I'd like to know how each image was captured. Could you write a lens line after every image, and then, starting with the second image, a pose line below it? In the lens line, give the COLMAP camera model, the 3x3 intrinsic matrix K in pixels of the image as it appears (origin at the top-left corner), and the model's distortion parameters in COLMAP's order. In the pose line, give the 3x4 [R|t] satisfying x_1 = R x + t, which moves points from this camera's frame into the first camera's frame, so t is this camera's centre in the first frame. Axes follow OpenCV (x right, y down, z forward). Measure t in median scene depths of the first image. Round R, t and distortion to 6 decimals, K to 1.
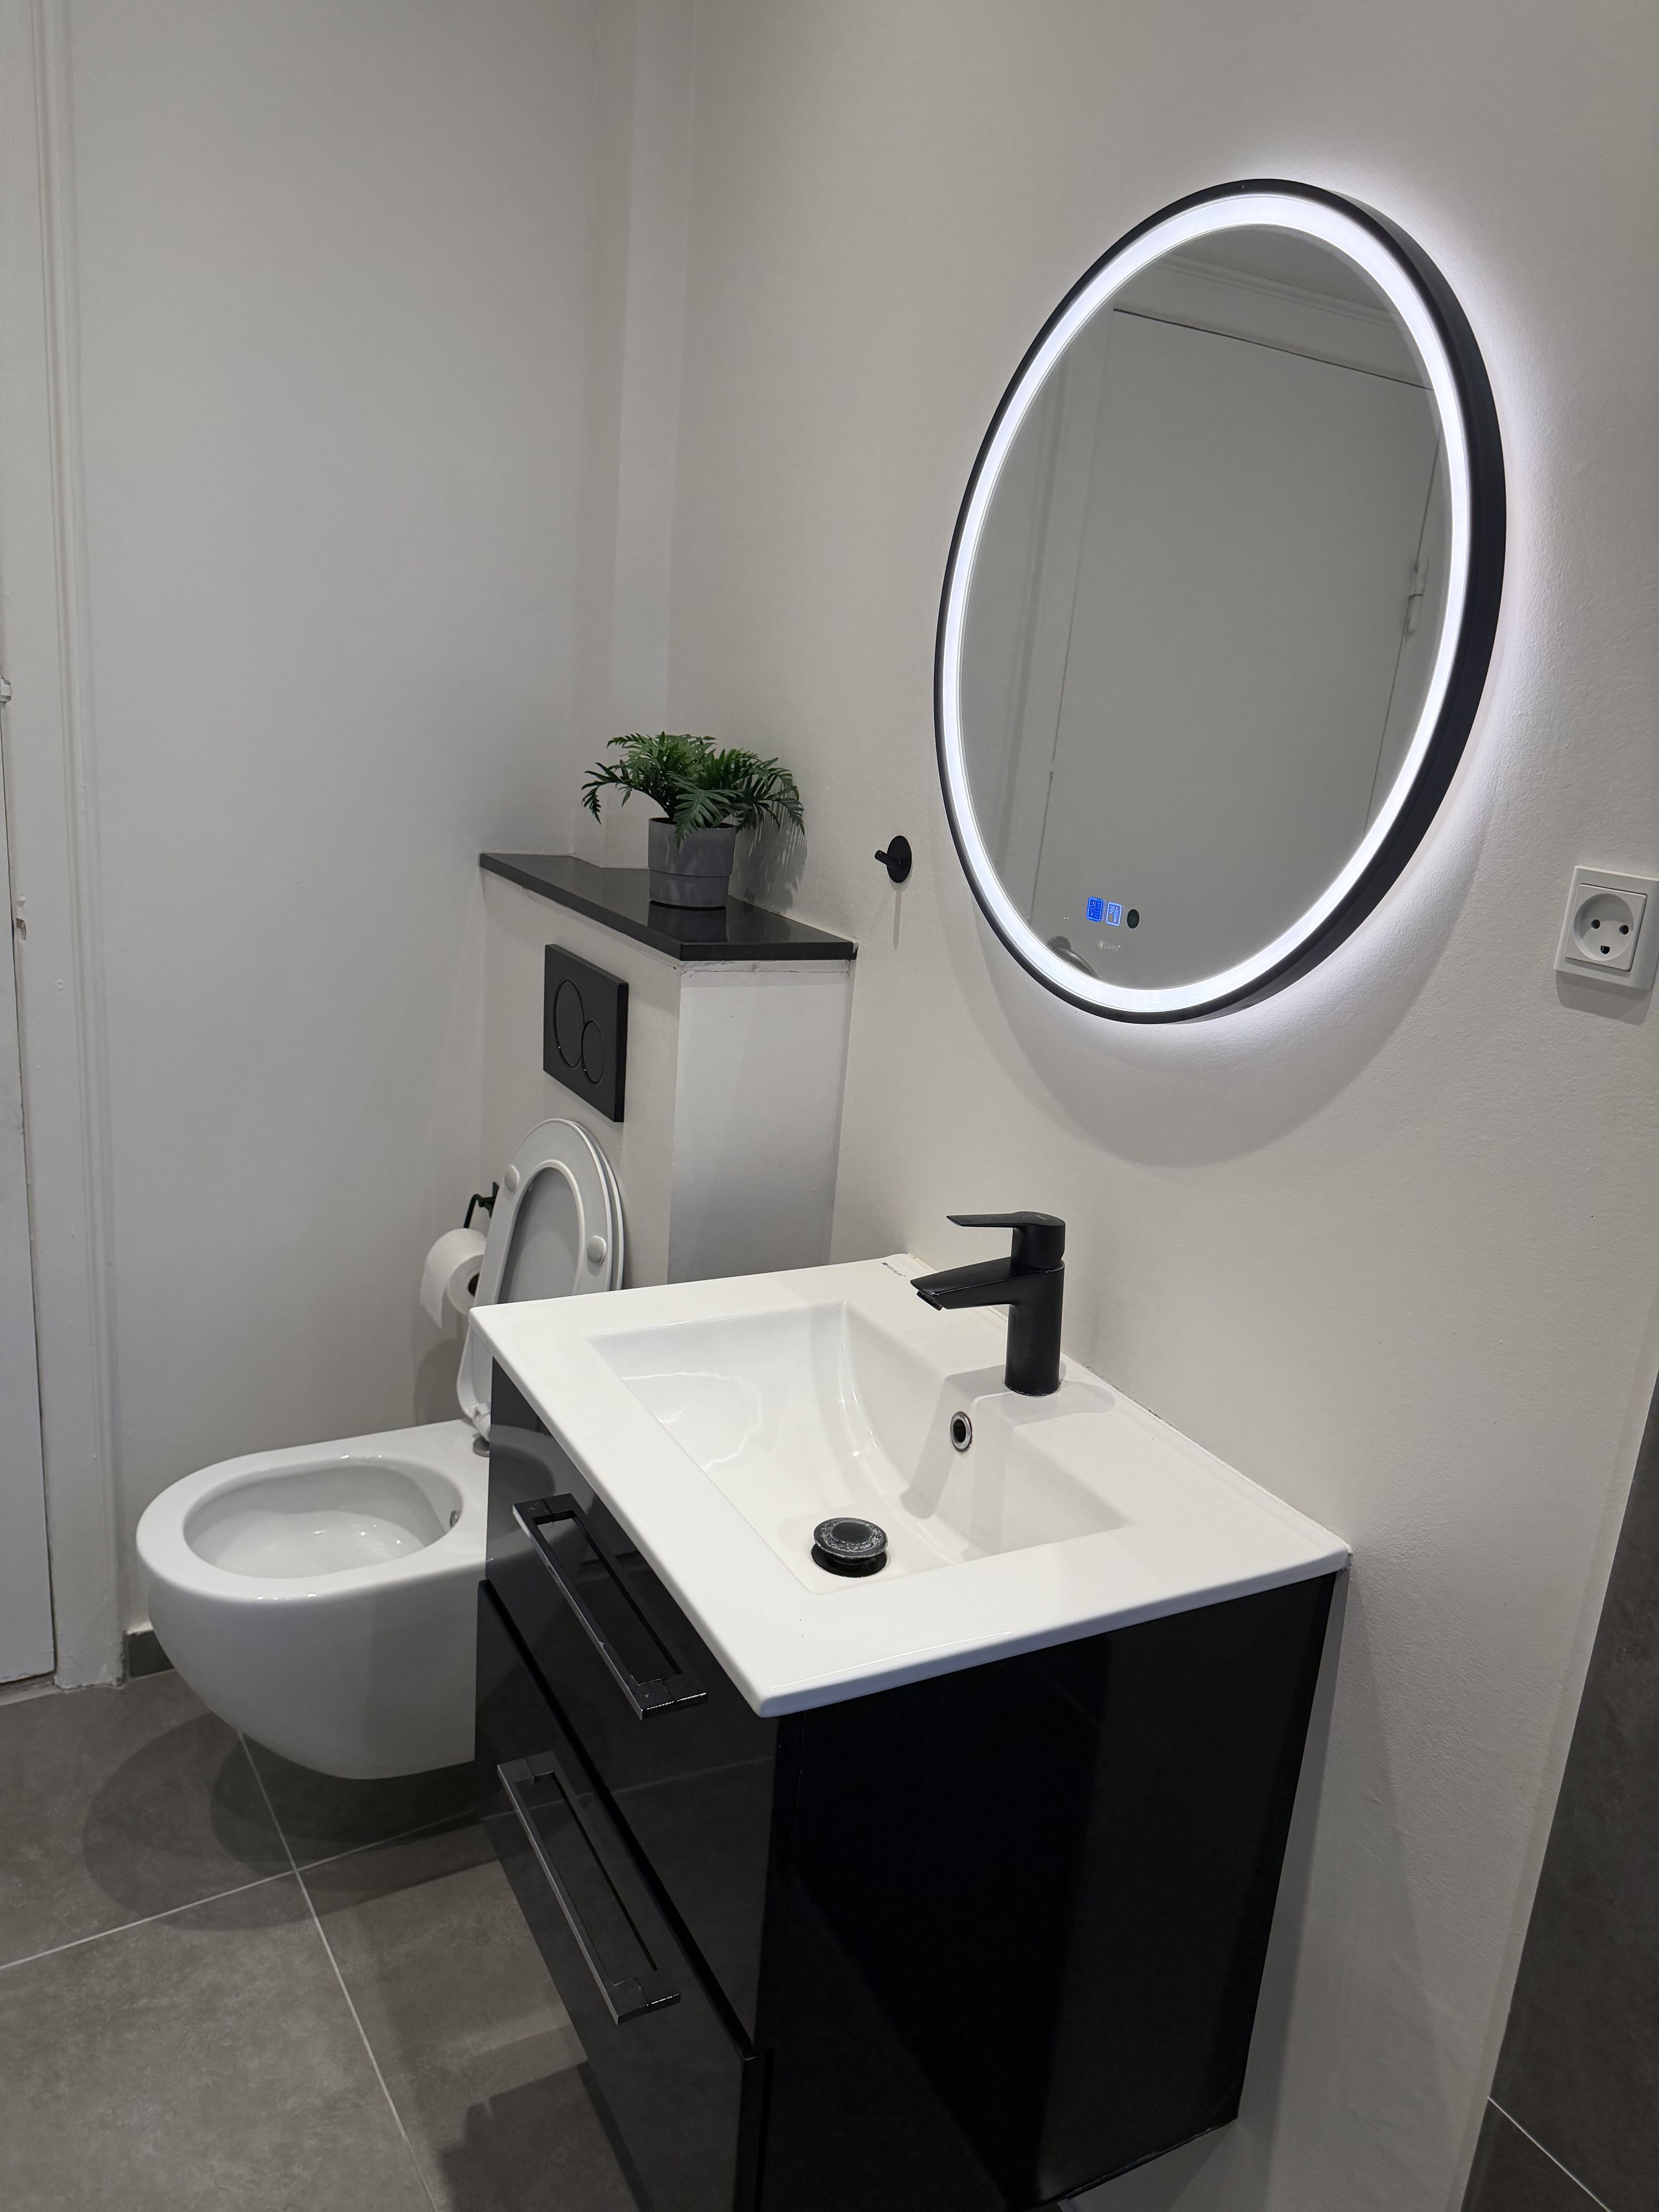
lens RADIAL K [[1566.9, 0, 834.1], [0, 1566.9, 1109.8], [0, 0, 1]] dist [0.000205, -0.003799]
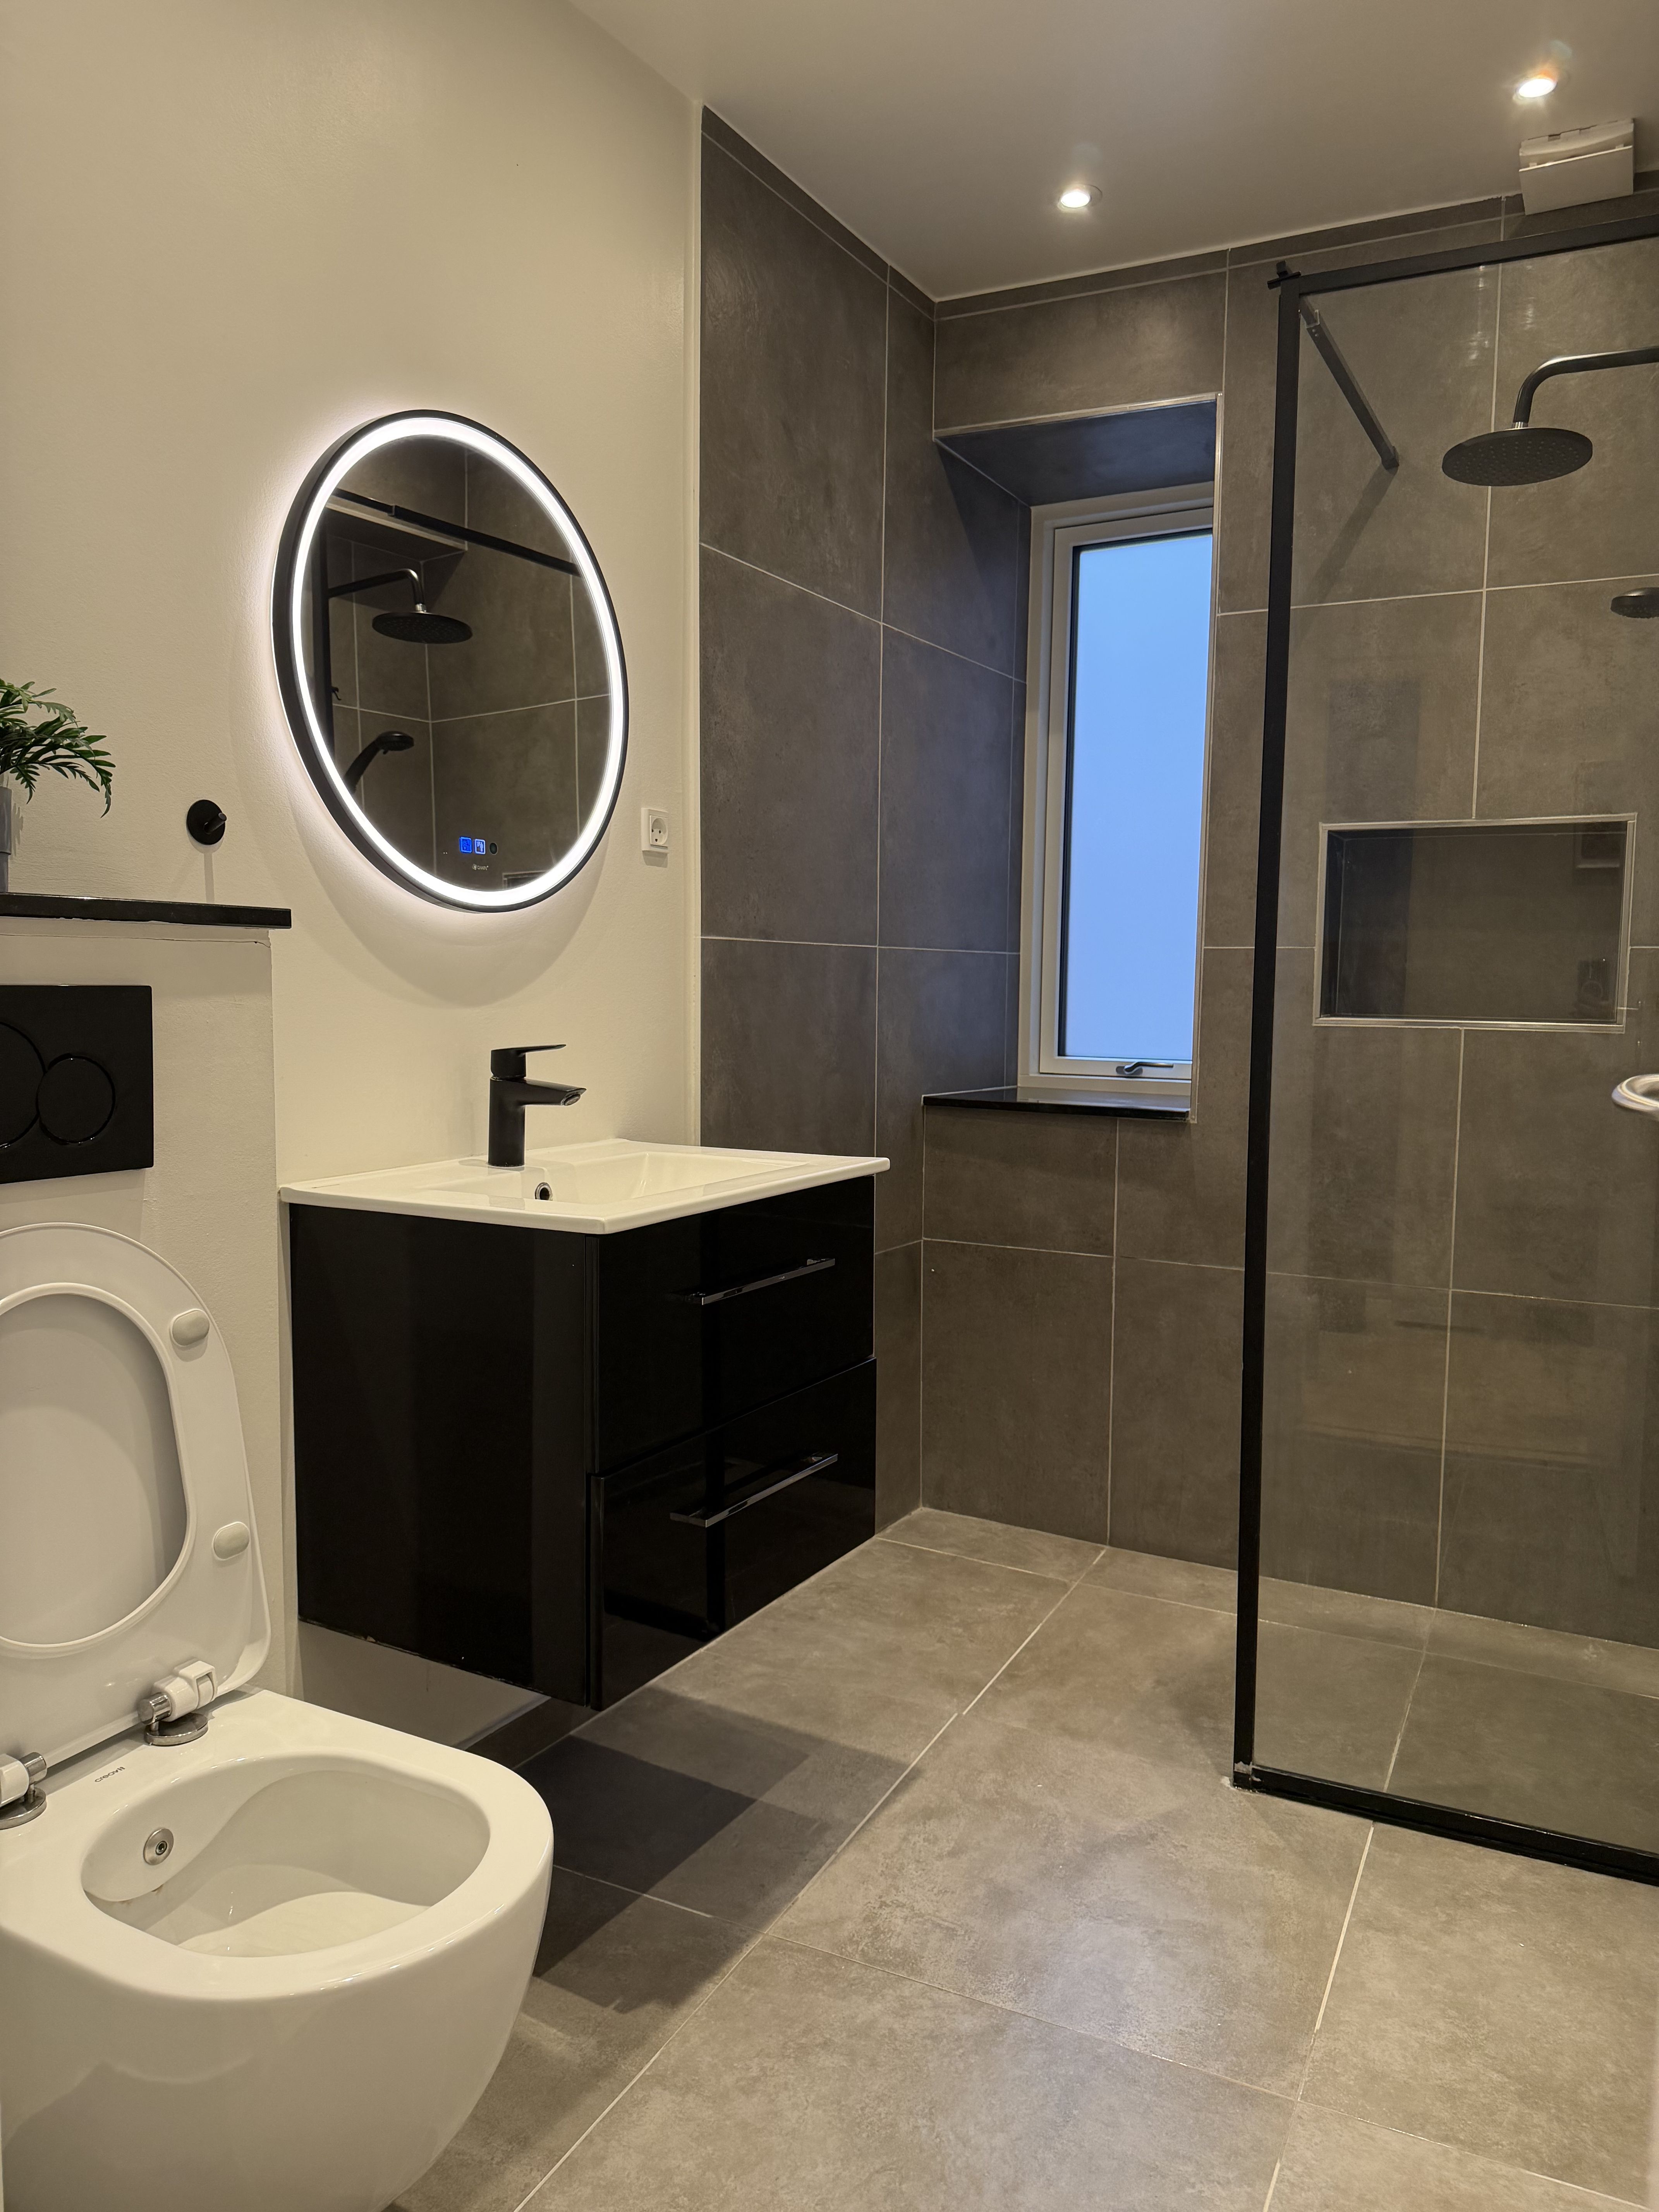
lens RADIAL K [[1566.9, 0, 836.4], [0, 1566.9, 1108.9], [0, 0, 1]] dist [0.000205, -0.003799]
pose [[-0.515442, -0.156099, 0.842587, -1.106521], [0.165037, 0.946777, 0.276361, -0.202789], [-0.840882, 0.281506, -0.462247, 1.207181]]
